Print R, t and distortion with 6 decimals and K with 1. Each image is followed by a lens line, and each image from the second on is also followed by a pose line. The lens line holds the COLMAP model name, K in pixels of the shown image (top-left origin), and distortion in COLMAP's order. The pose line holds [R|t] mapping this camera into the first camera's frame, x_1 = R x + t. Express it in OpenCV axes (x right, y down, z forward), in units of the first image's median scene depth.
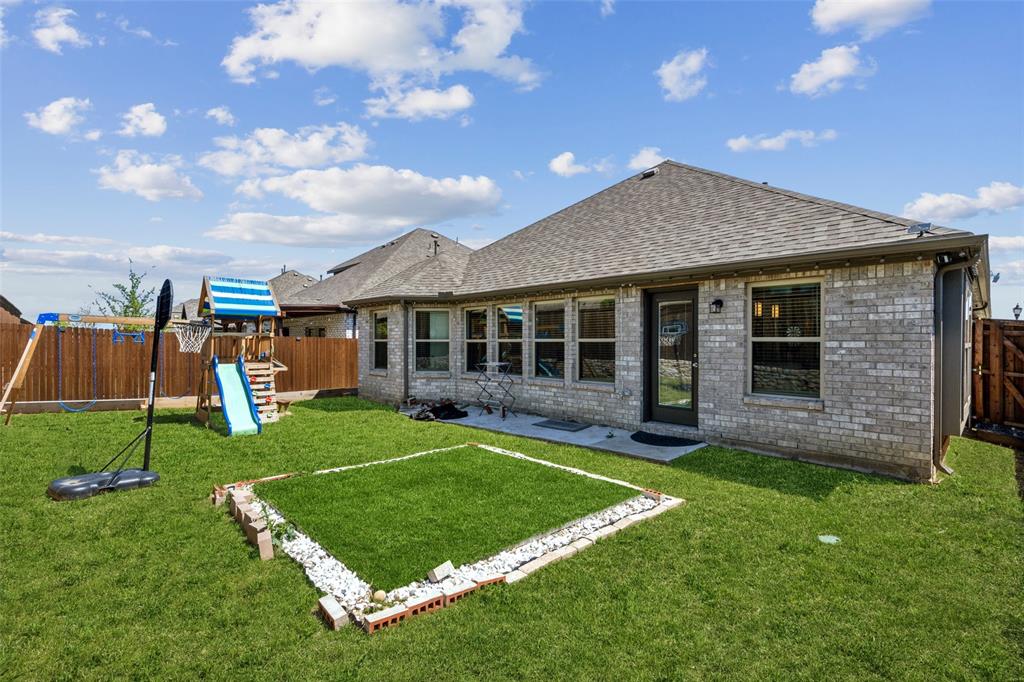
lens RADIAL K [[459.2, 0, 511.3], [0, 459.2, 346.1], [0, 0, 1]] dist [-0.001264, 0.000858]
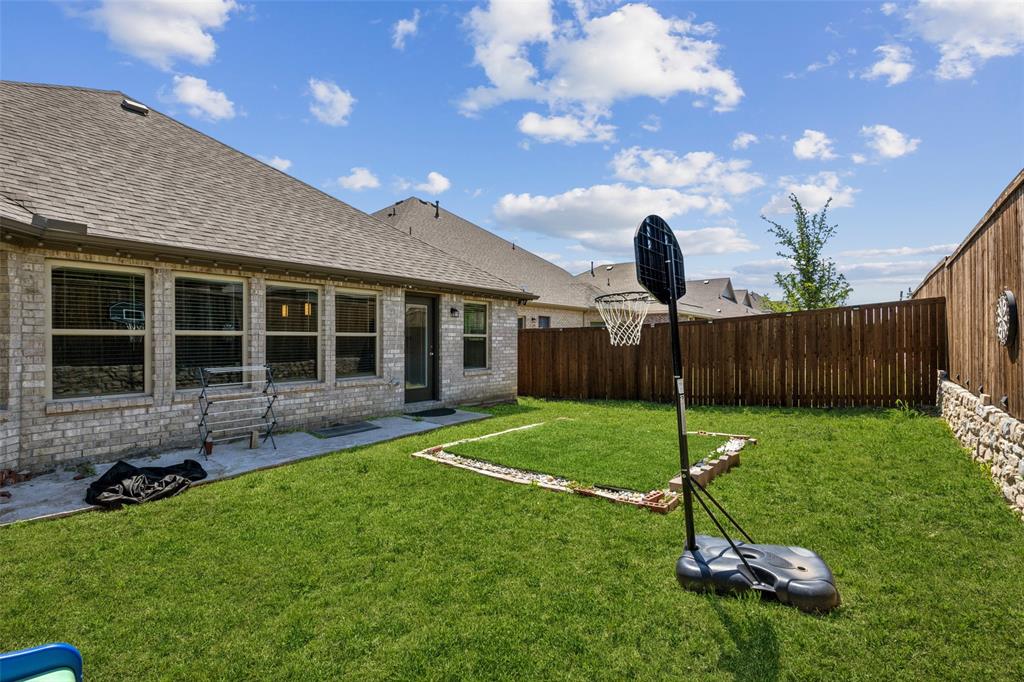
lens RADIAL K [[459.2, 0, 504.9], [0, 459.2, 339.9], [0, 0, 1]] dist [-0.001264, 0.000858]
pose [[-0.129229, -0.004007, 0.991607, -0.816466], [0.005111, 0.999976, 0.004707, -0.004164], [-0.991602, 0.005676, -0.129205, 0.814076]]
